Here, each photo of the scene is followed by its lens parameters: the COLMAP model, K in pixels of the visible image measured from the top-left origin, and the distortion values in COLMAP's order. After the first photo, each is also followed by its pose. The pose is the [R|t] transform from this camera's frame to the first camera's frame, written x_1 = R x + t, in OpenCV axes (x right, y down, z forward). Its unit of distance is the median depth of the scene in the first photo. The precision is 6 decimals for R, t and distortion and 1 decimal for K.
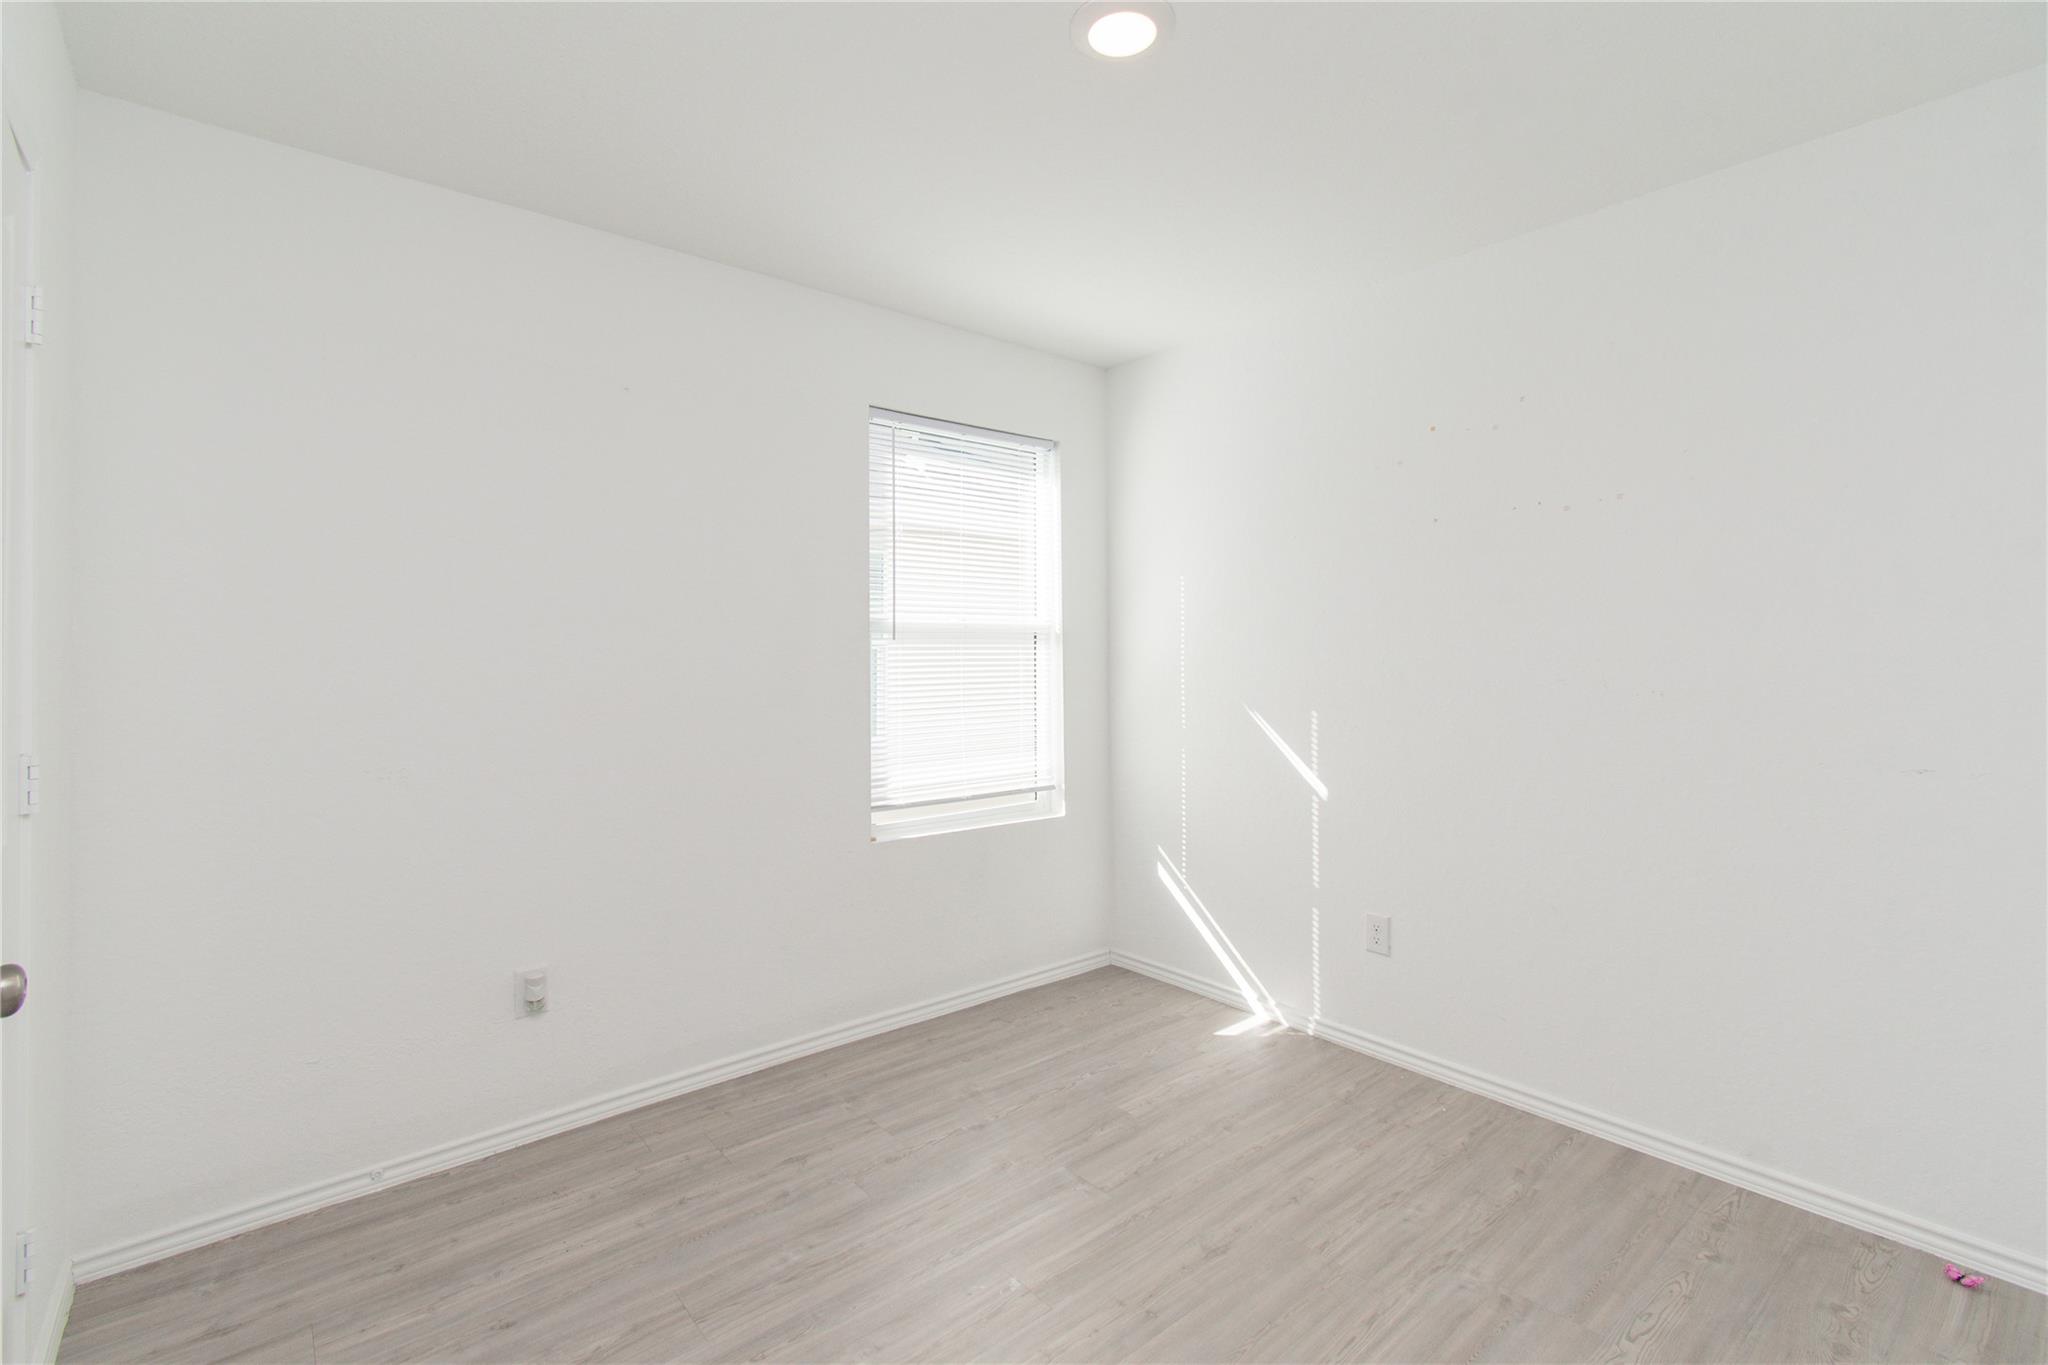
lens RADIAL K [[902.4, 0, 1037.1], [0, 902.4, 648.5], [0, 0, 1]] dist [-0.002340, -0.000873]
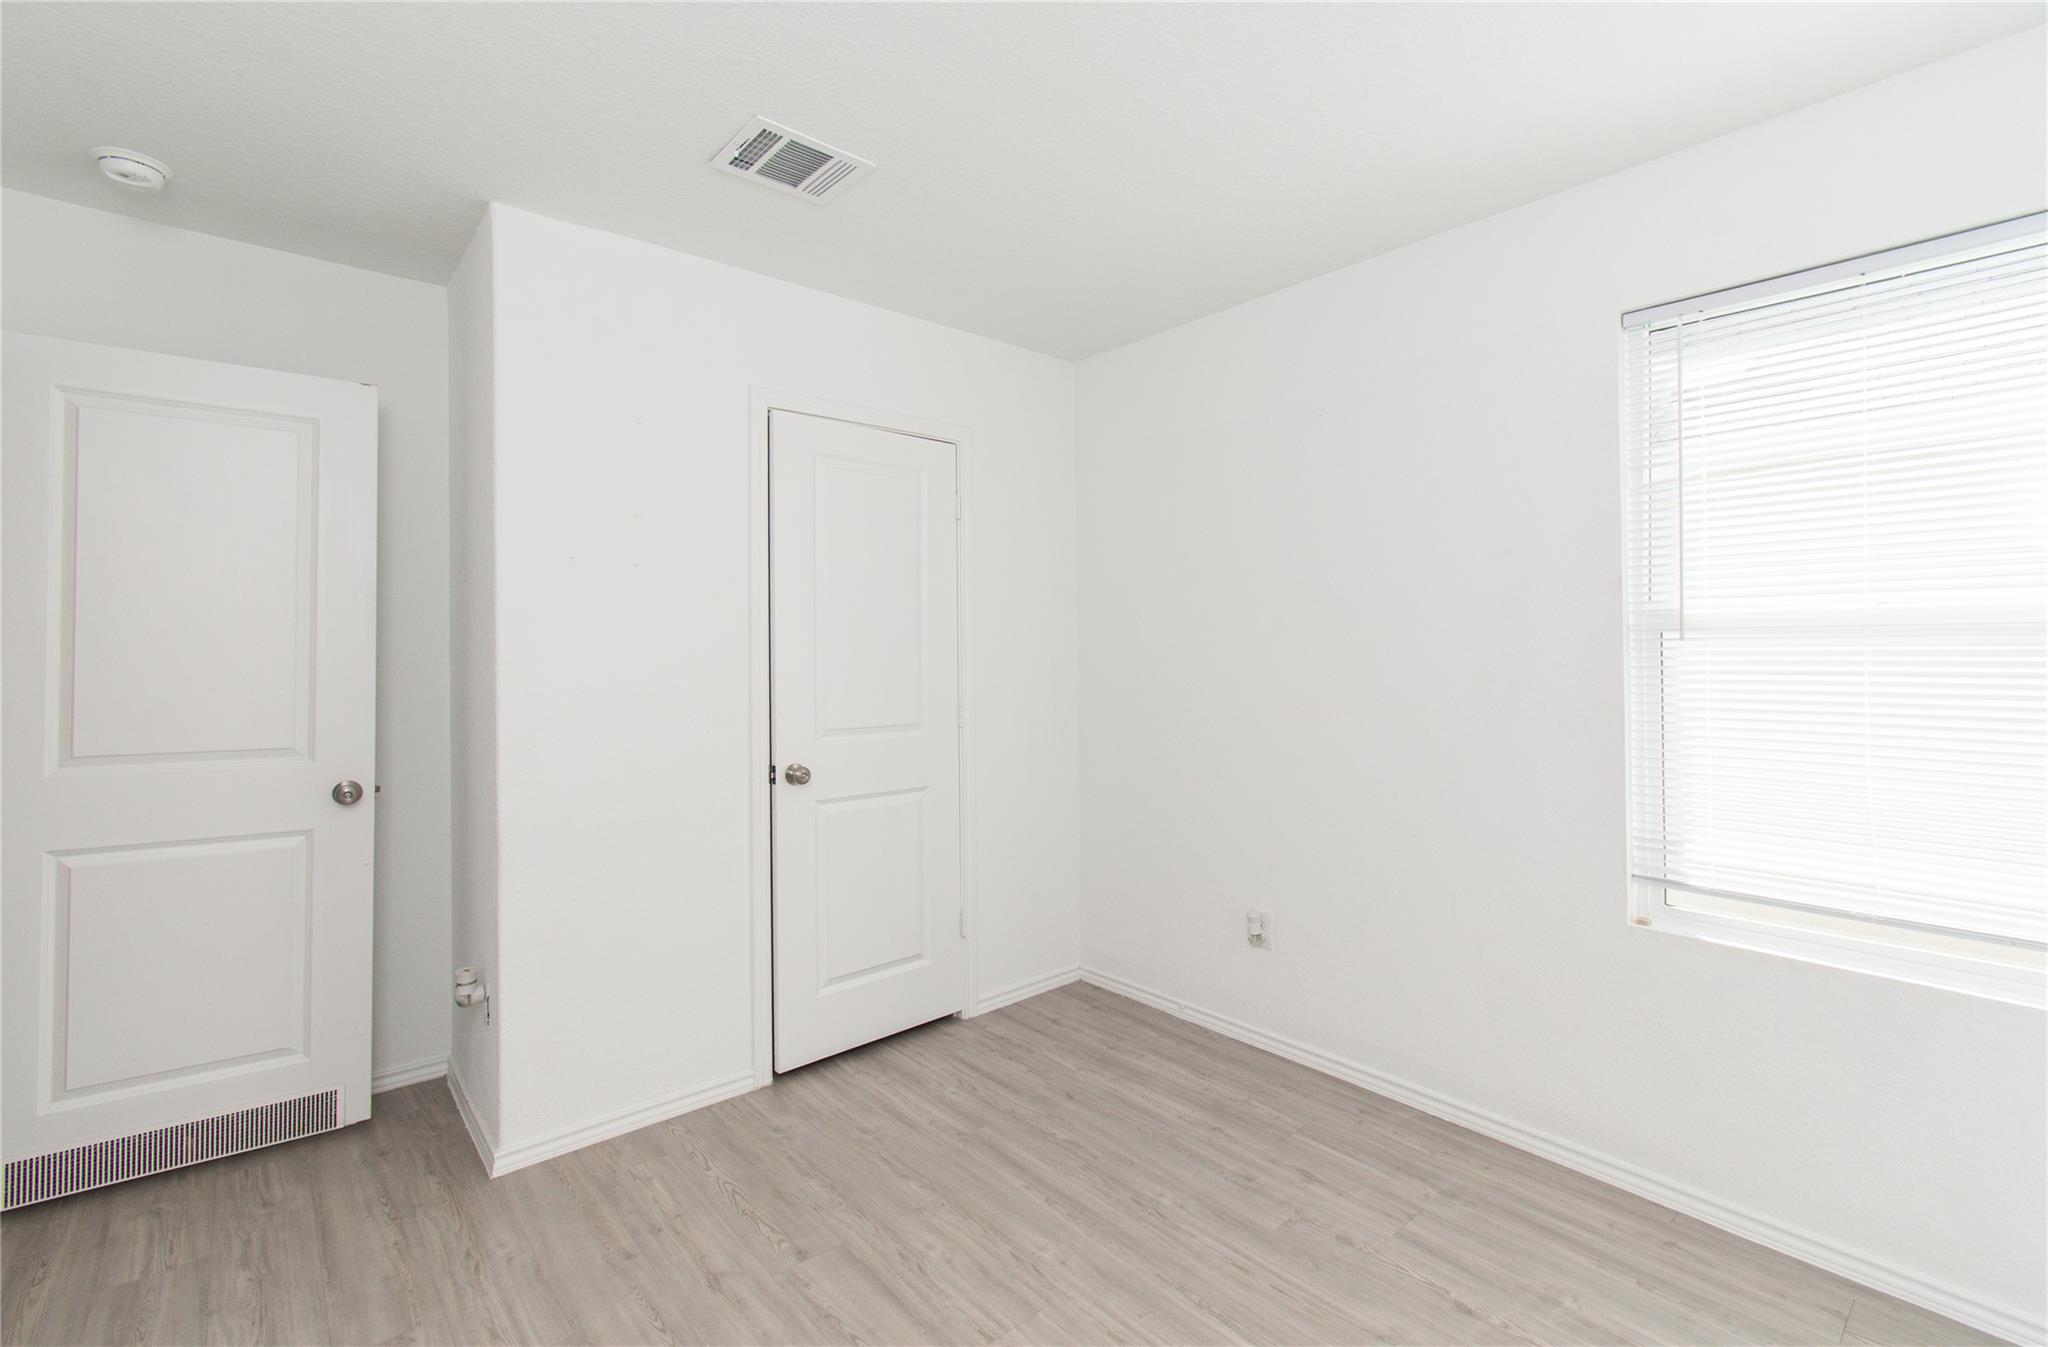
lens RADIAL K [[902.4, 0, 1021.0], [0, 902.4, 655.3], [0, 0, 1]] dist [-0.002340, -0.000873]
pose [[0.017552, 0.006628, -0.999824, 0.702700], [-0.003483, 0.999972, 0.006567, -0.000873], [0.999840, 0.003367, 0.017574, 0.675846]]
